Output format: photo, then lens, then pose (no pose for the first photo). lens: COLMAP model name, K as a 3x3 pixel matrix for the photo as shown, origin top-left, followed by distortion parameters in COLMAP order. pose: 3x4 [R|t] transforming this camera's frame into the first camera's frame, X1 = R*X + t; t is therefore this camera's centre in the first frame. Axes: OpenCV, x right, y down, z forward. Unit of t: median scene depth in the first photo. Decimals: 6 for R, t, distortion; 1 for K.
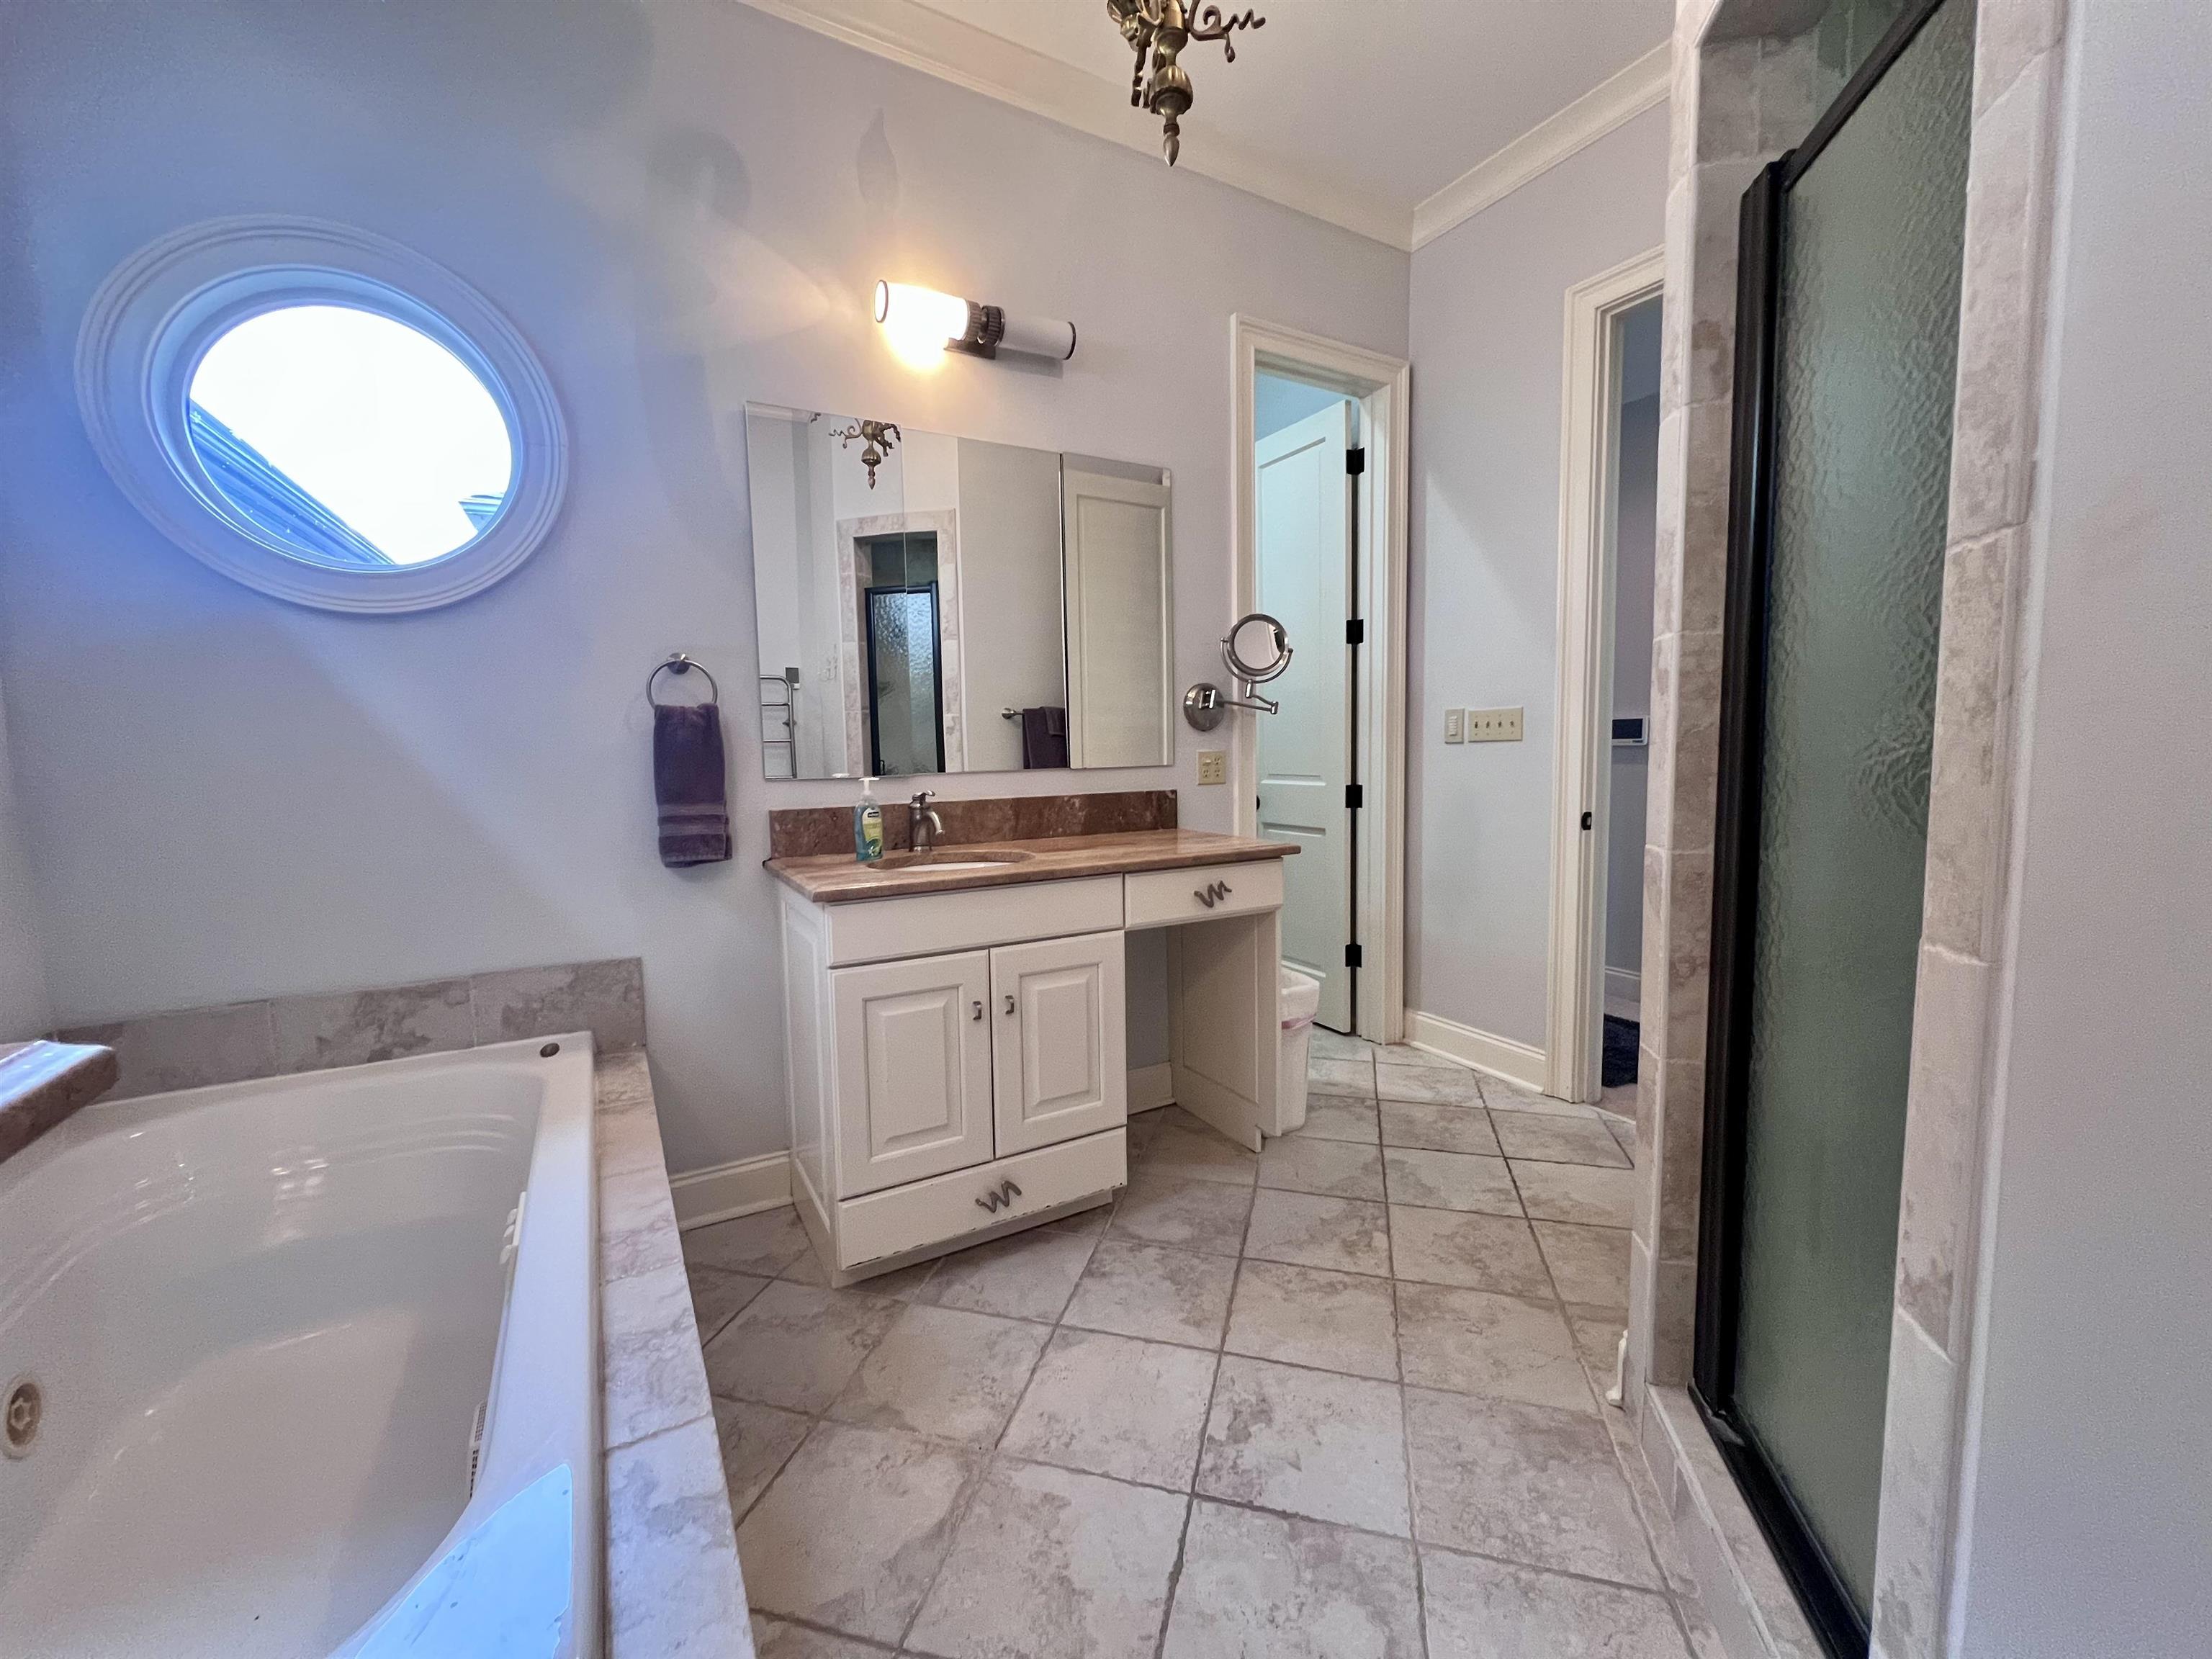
lens RADIAL K [[884.4, 0, 1102.0], [0, 884.4, 820.2], [0, 0, 1]] dist [-0.000966, 0.000069]
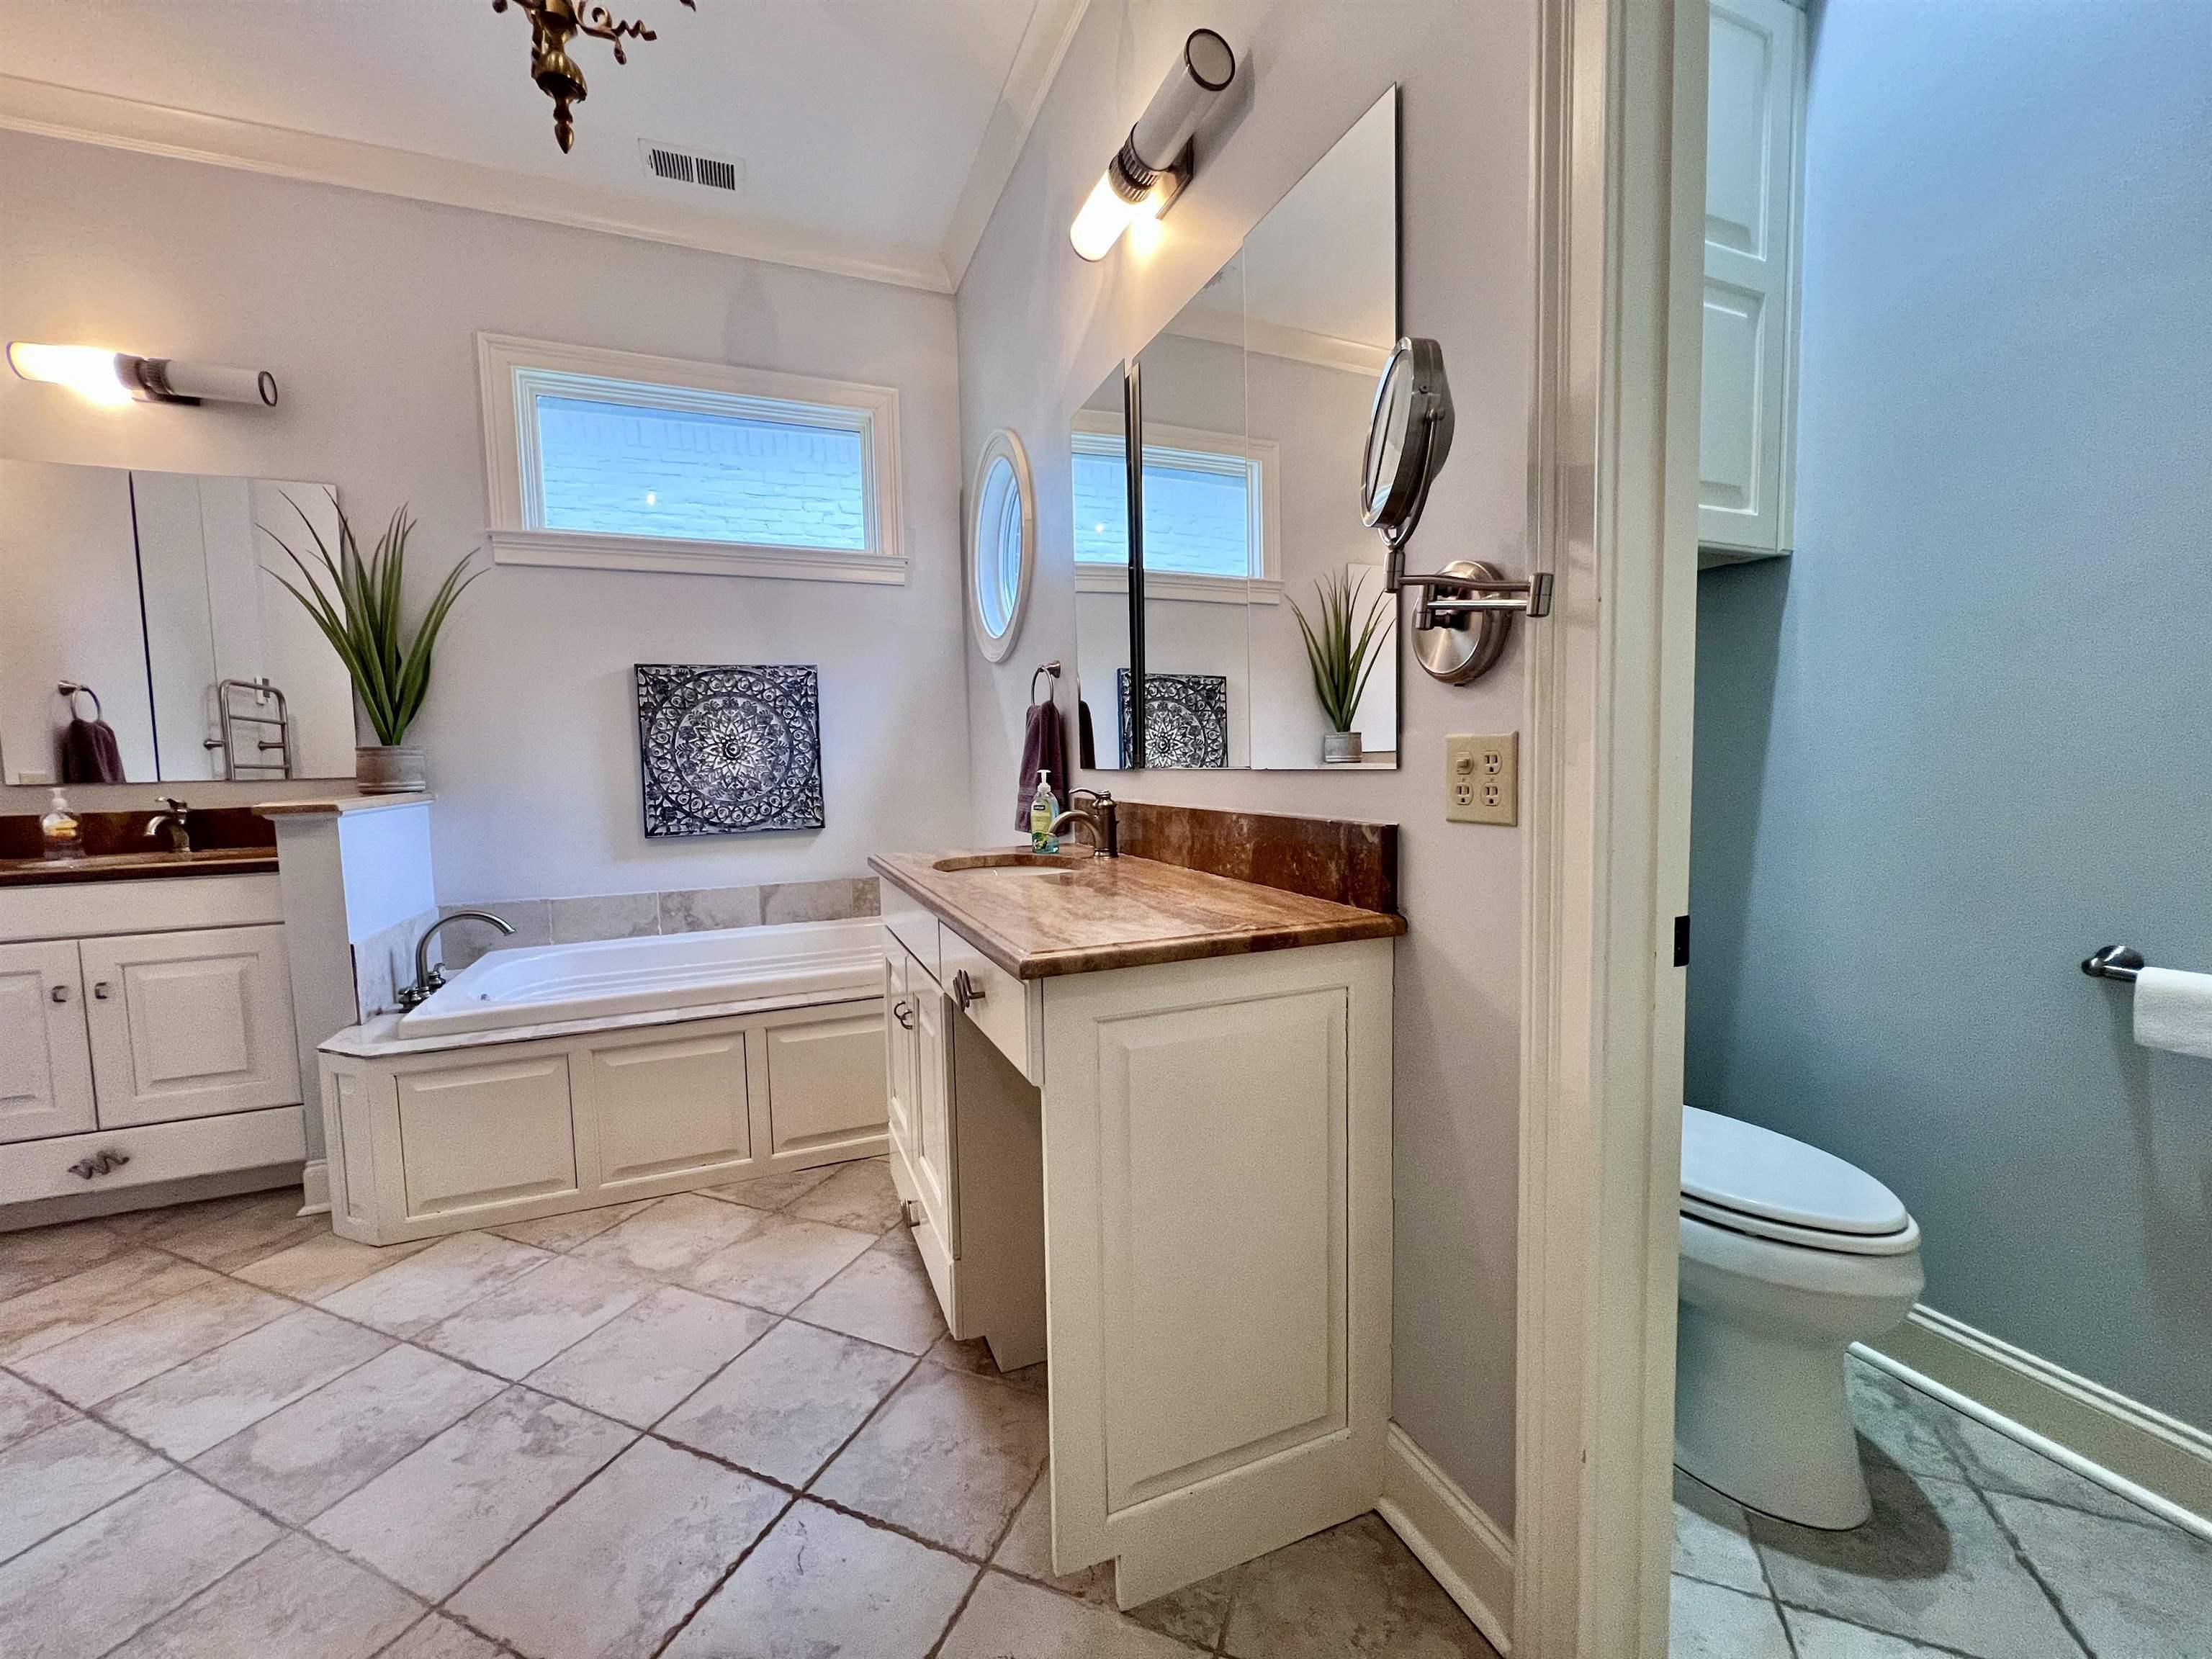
lens RADIAL K [[884.4, 0, 1099.5], [0, 884.4, 824.9], [0, 0, 1]] dist [-0.000966, 0.000069]
pose [[-0.127164, 0.092565, -0.987553, 0.891454], [-0.068504, 0.992439, 0.101844, -0.115651], [0.989513, 0.080602, -0.119862, 1.509957]]
